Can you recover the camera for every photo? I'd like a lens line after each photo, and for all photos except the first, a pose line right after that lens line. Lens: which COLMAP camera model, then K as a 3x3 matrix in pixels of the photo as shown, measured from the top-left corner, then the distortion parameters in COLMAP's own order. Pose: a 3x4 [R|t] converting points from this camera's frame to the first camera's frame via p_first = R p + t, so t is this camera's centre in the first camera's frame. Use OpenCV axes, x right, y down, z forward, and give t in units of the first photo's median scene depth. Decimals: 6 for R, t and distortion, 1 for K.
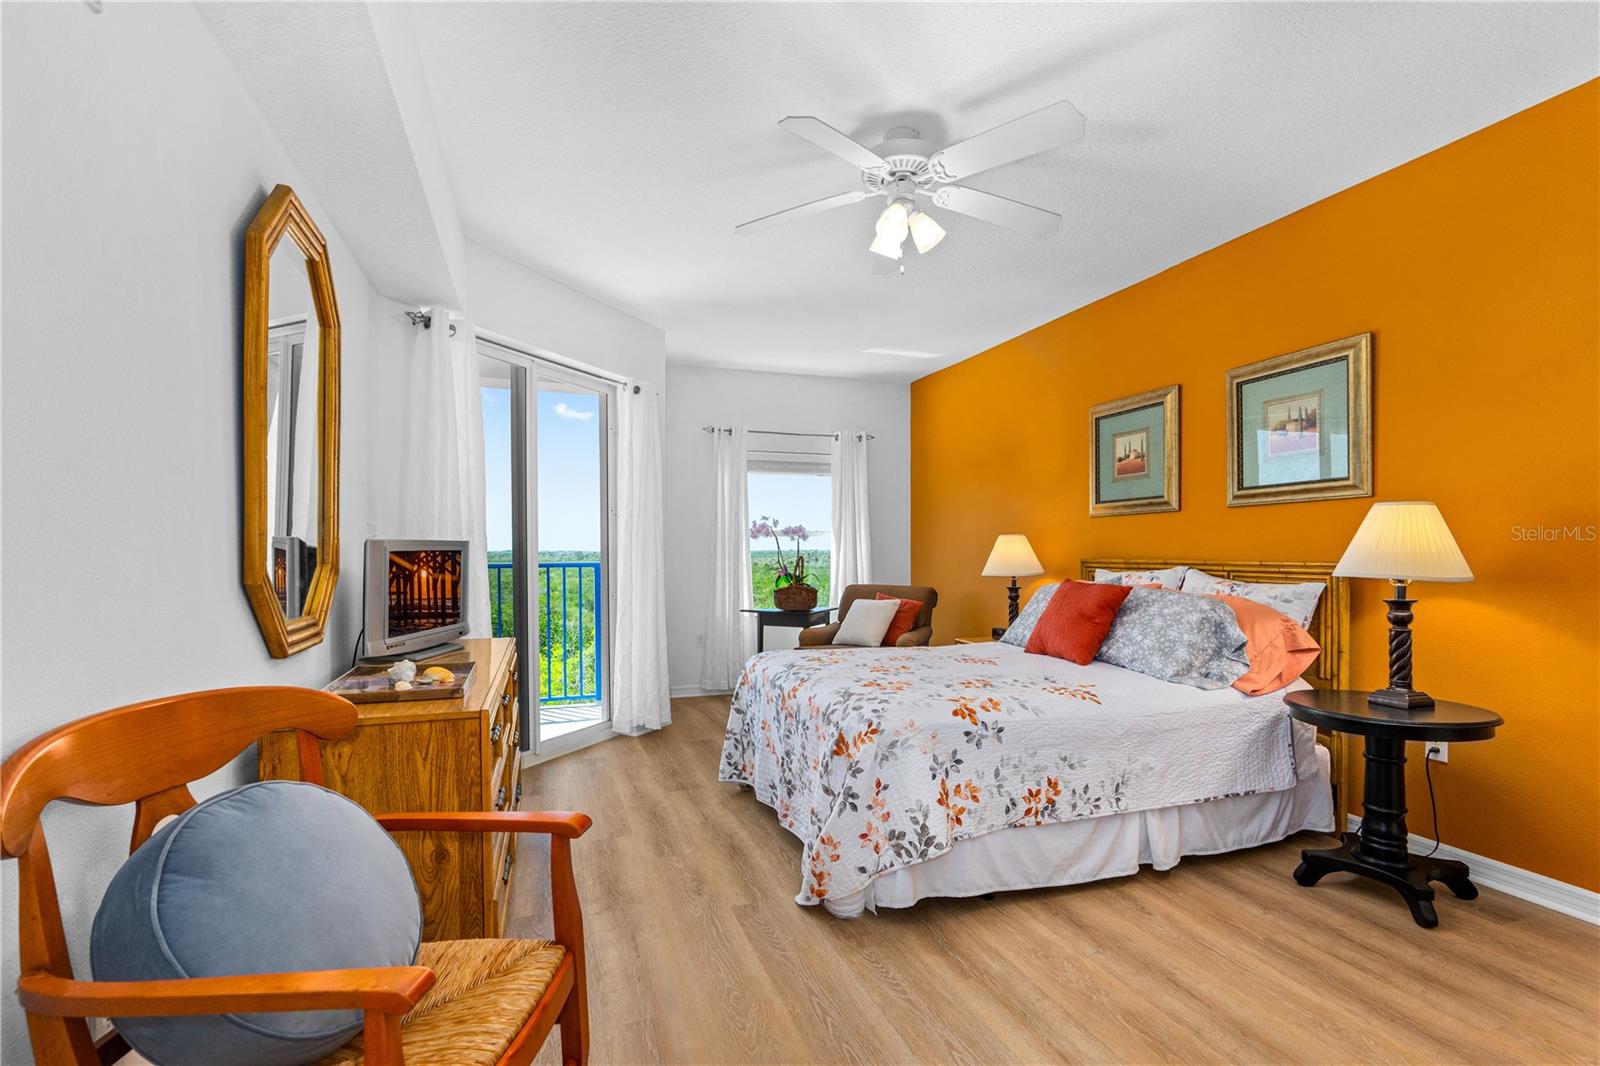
lens RADIAL K [[741.7, 0, 803.1], [0, 741.7, 547.6], [0, 0, 1]] dist [-0.012886, -0.000035]
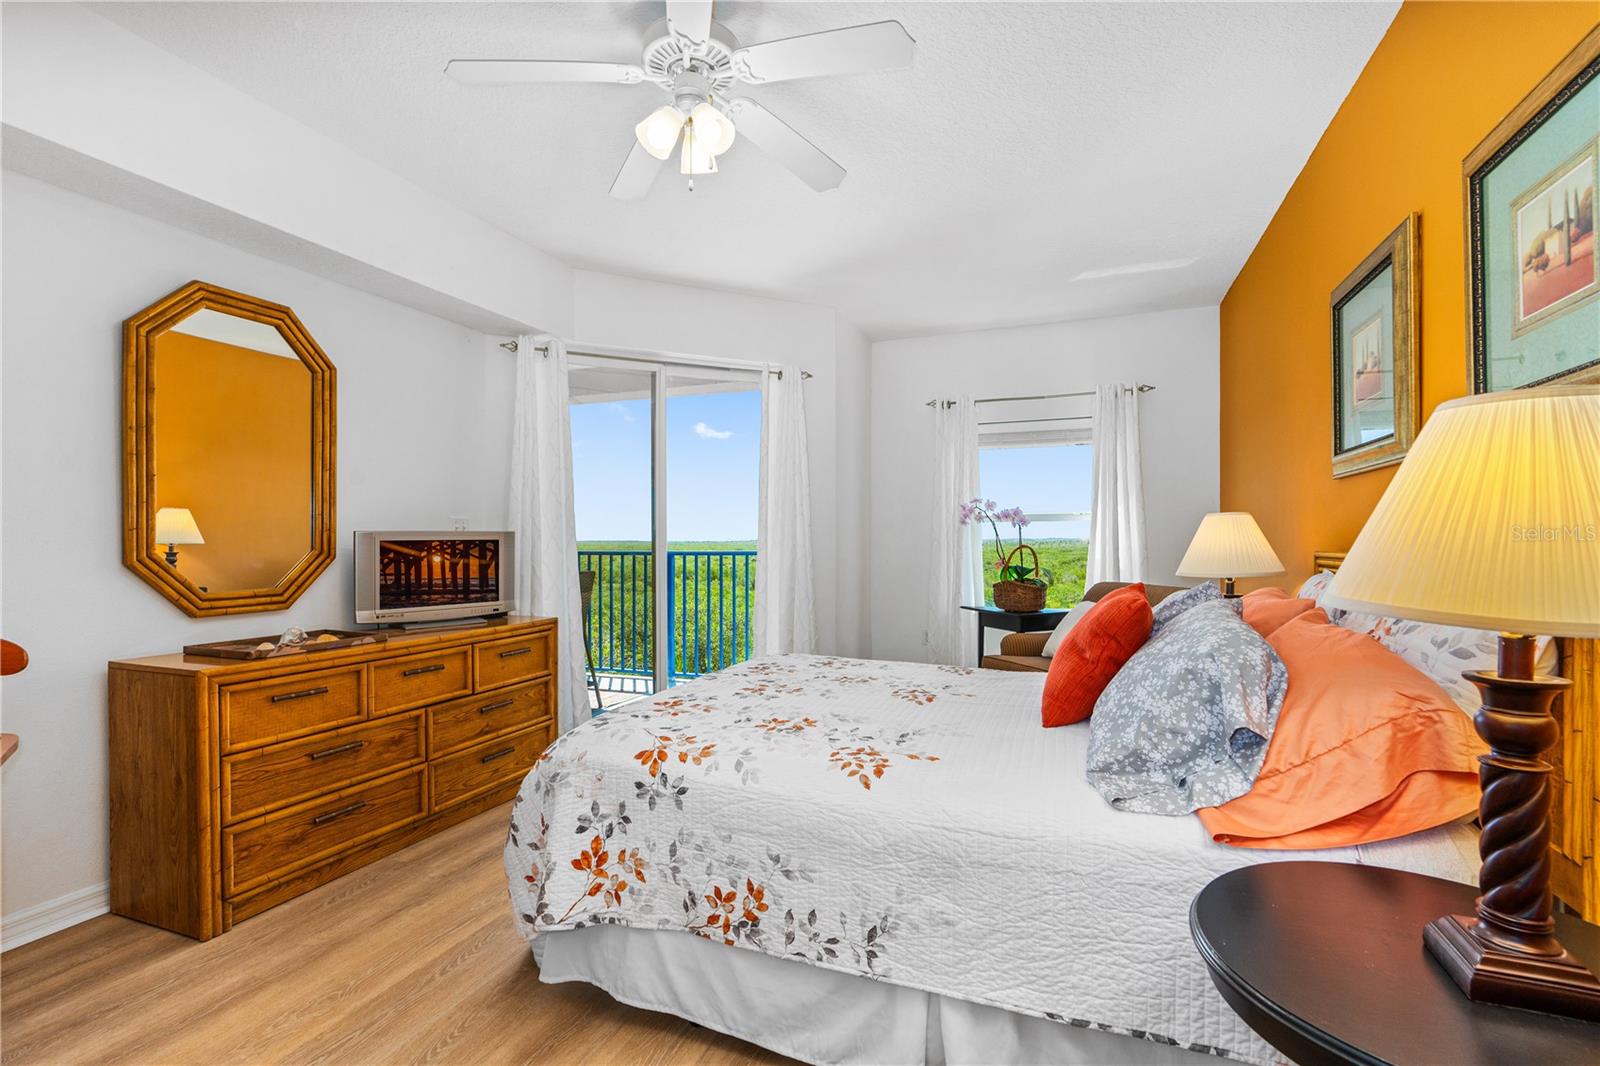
lens RADIAL K [[733.7, 0, 803.0], [0, 733.7, 530.9], [0, 0, 1]] dist [-0.008623, 0.000780]
pose [[0.756161, -0.009036, -0.654323, 0.806376], [0.005207, 0.999956, -0.007791, 0.002198], [0.654365, 0.002484, 0.756175, 0.534326]]
